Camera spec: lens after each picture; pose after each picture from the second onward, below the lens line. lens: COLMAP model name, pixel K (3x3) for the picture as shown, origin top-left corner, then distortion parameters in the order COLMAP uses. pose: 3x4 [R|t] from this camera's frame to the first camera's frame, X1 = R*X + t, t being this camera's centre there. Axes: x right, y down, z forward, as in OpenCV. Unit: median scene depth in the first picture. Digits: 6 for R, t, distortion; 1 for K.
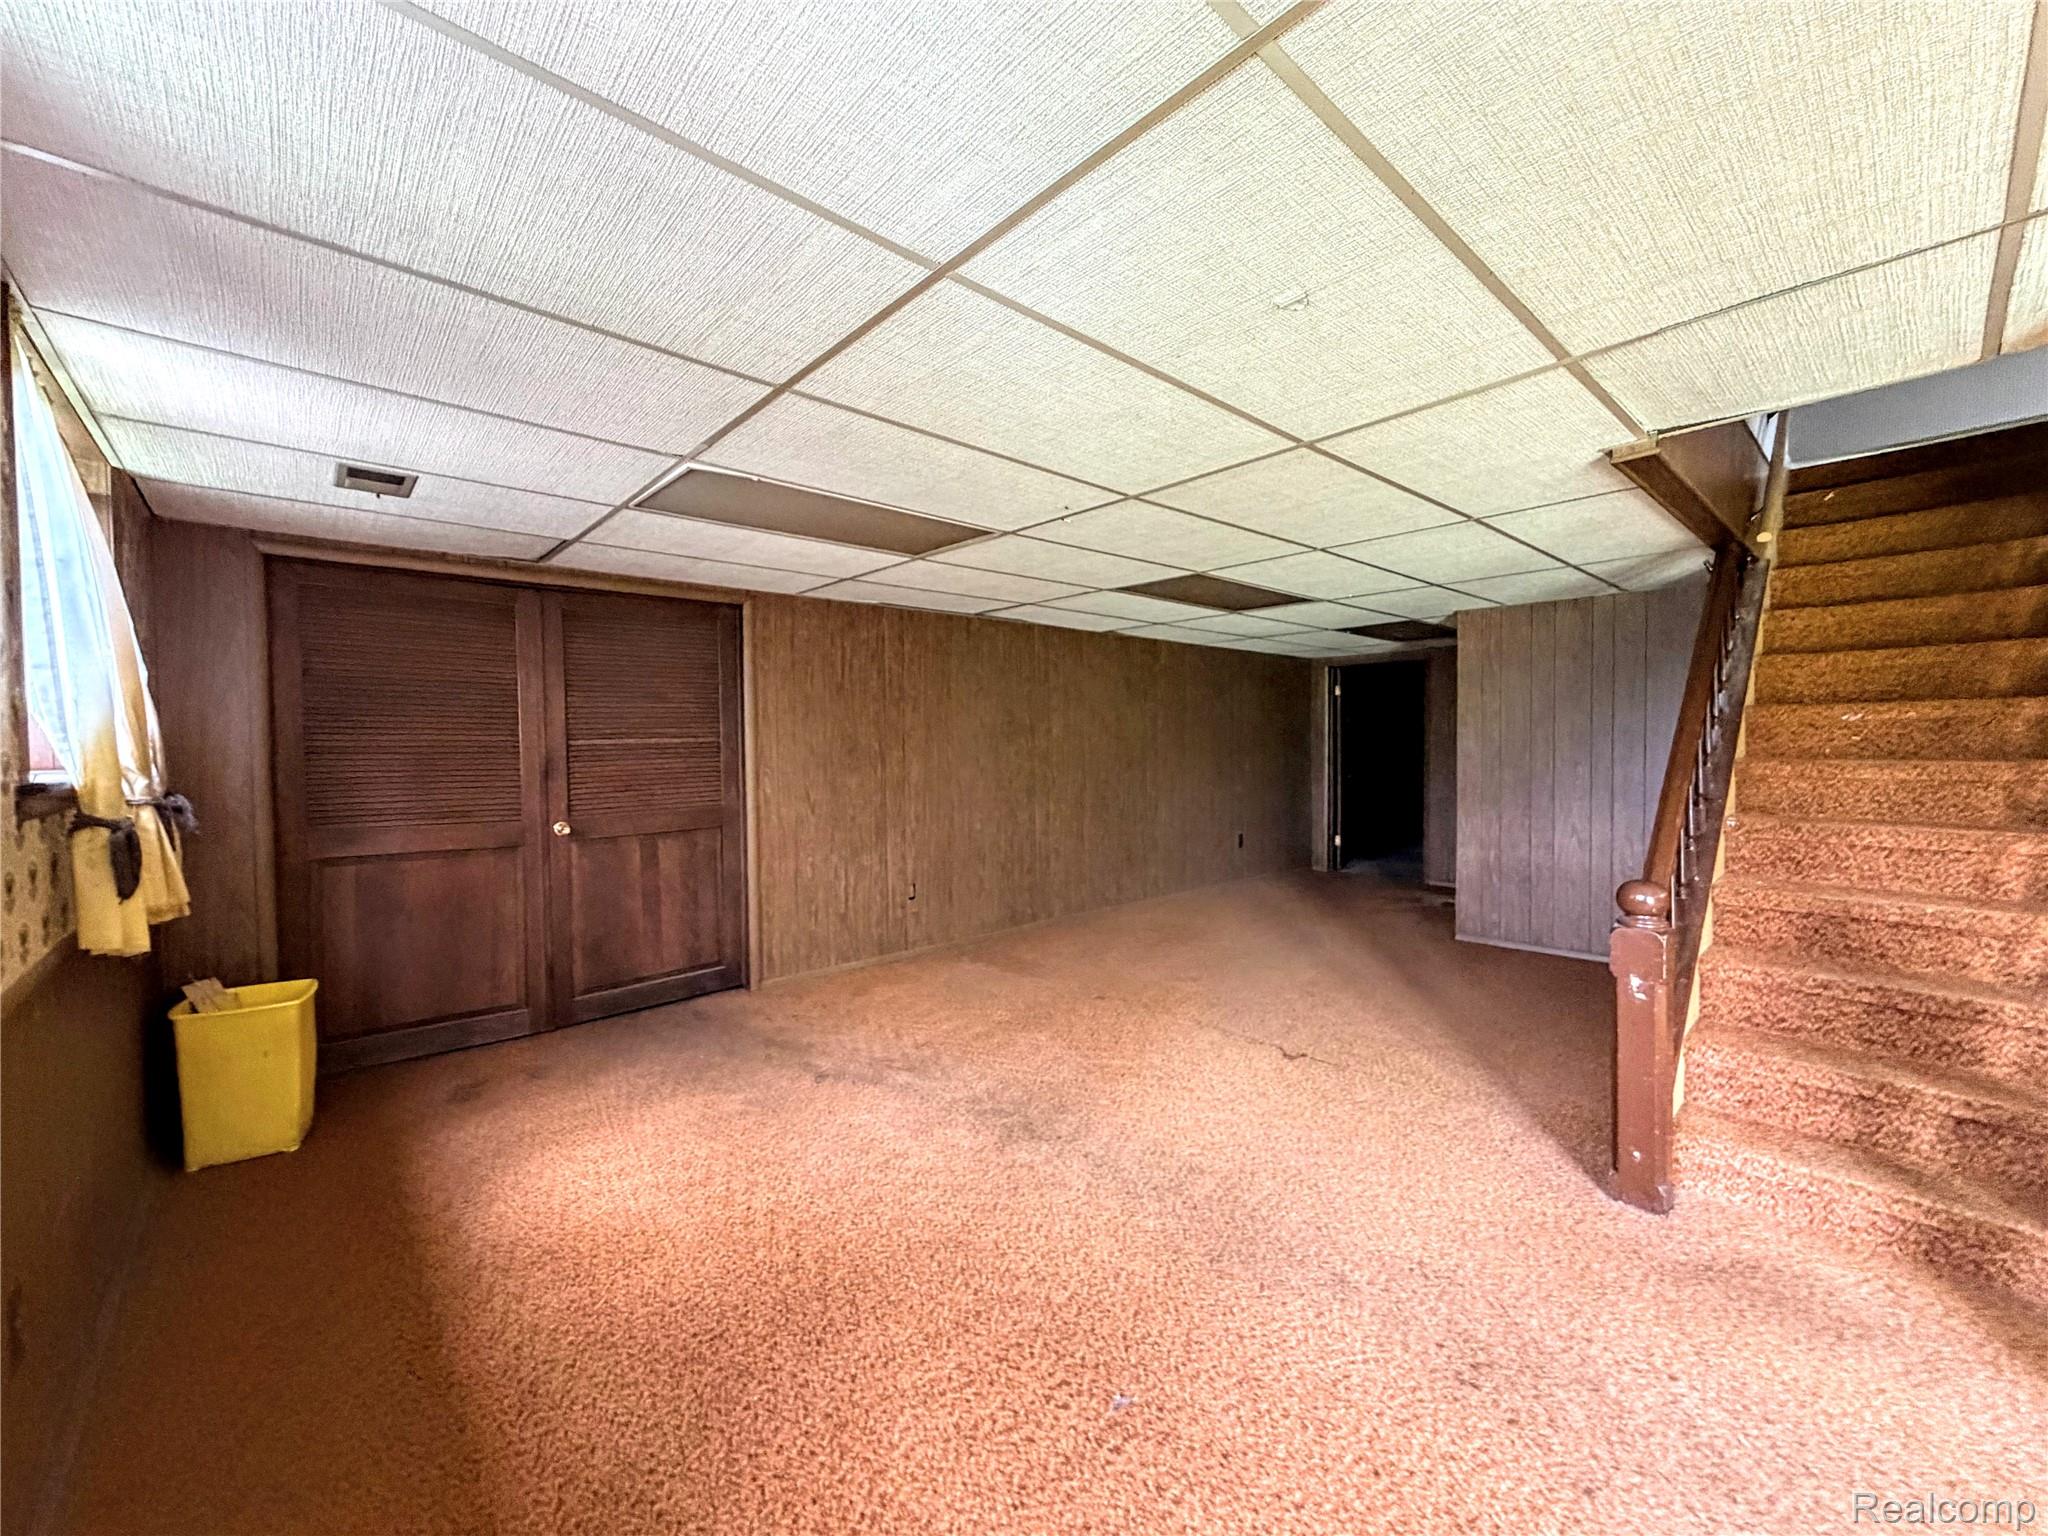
lens RADIAL K [[814.6, 0, 1034.3], [0, 814.6, 766.1], [0, 0, 1]] dist [0.003981, 0.000267]
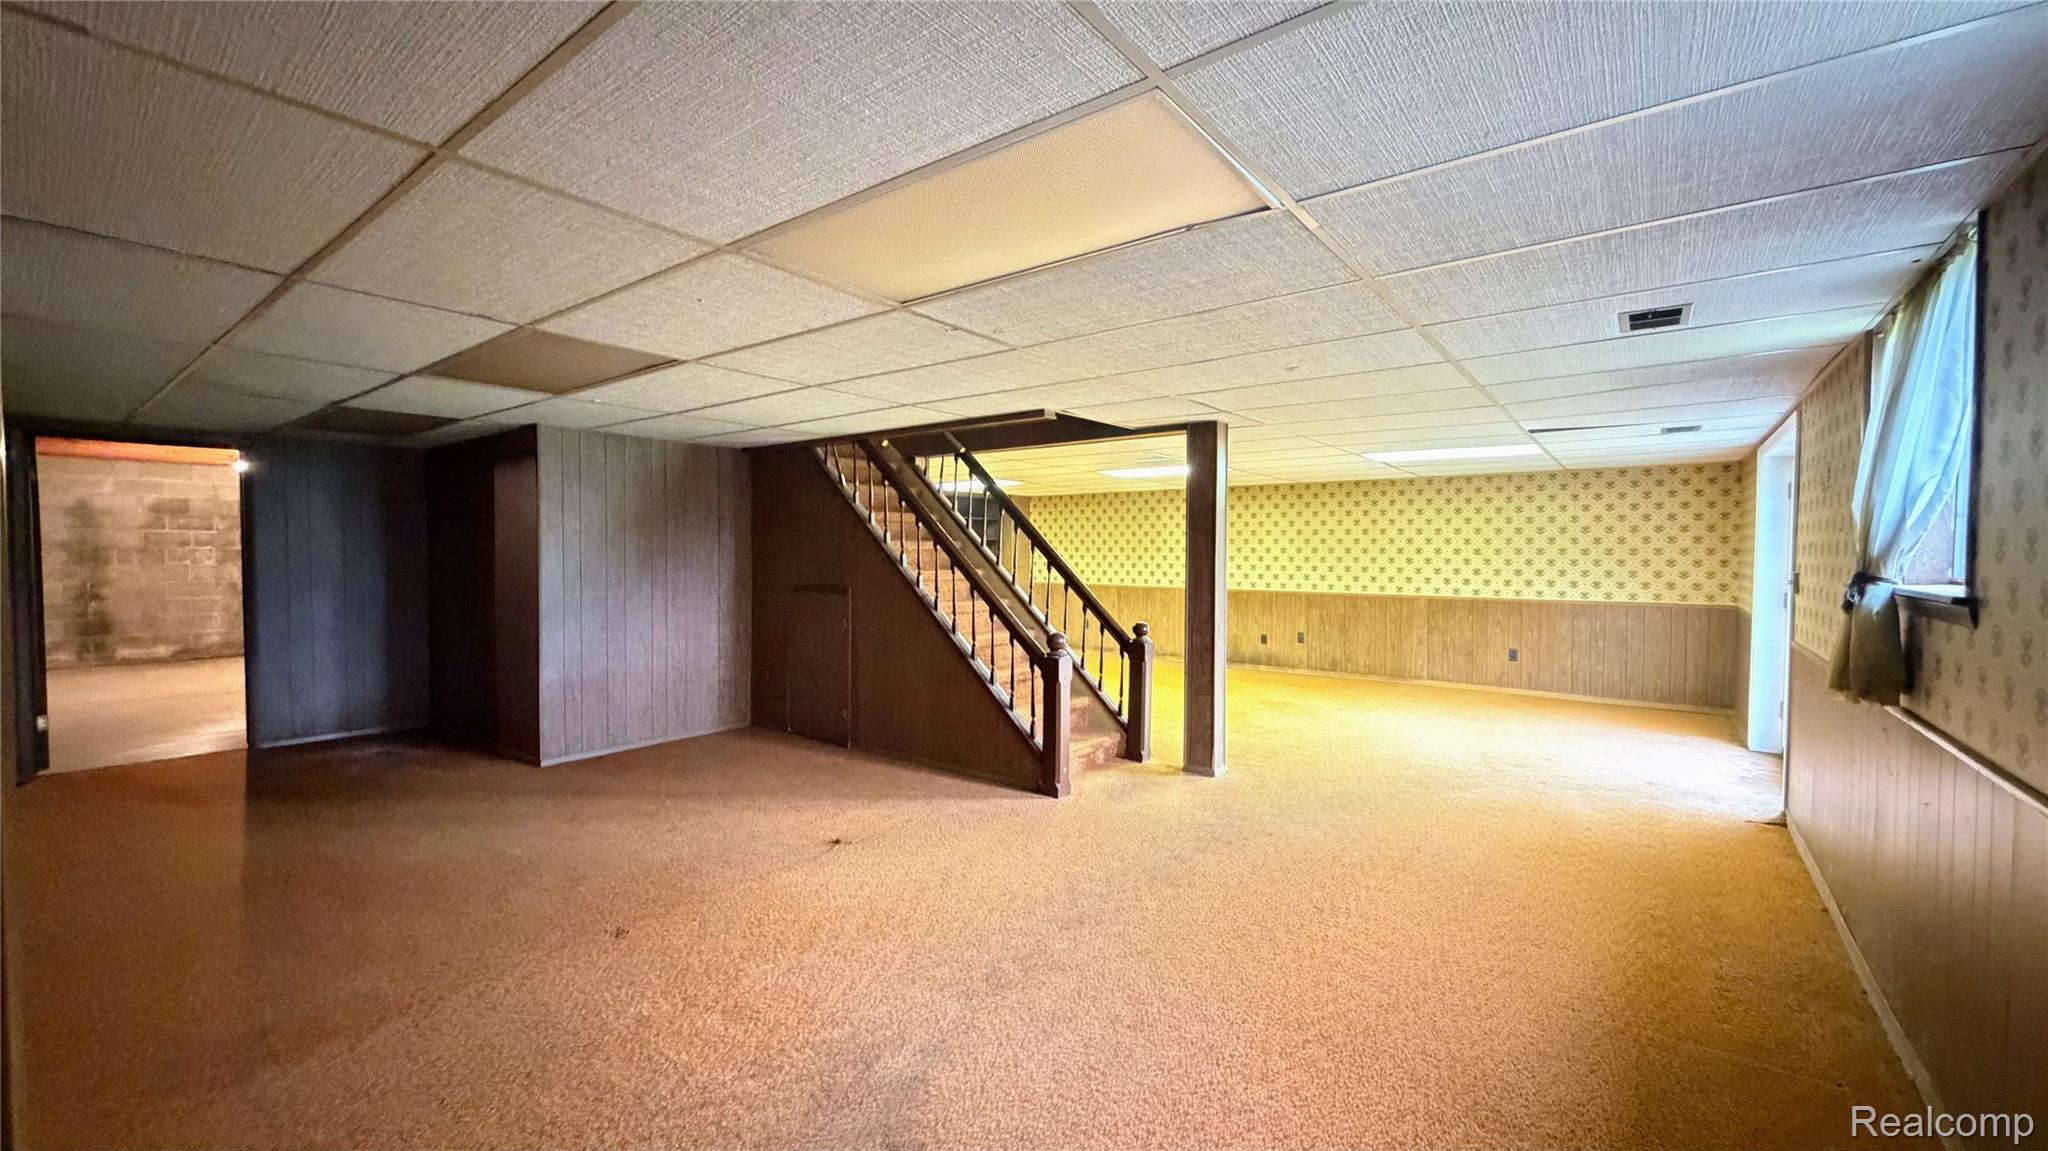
lens RADIAL K [[829.3, 0, 1031.1], [0, 829.3, 574.7], [0, 0, 1]] dist [-0.001436, -0.000046]
pose [[-0.172473, -0.020104, 0.984809, -0.764920], [0.029496, 0.999238, 0.025565, -0.022080], [-0.984573, 0.033457, -0.171748, 0.917296]]
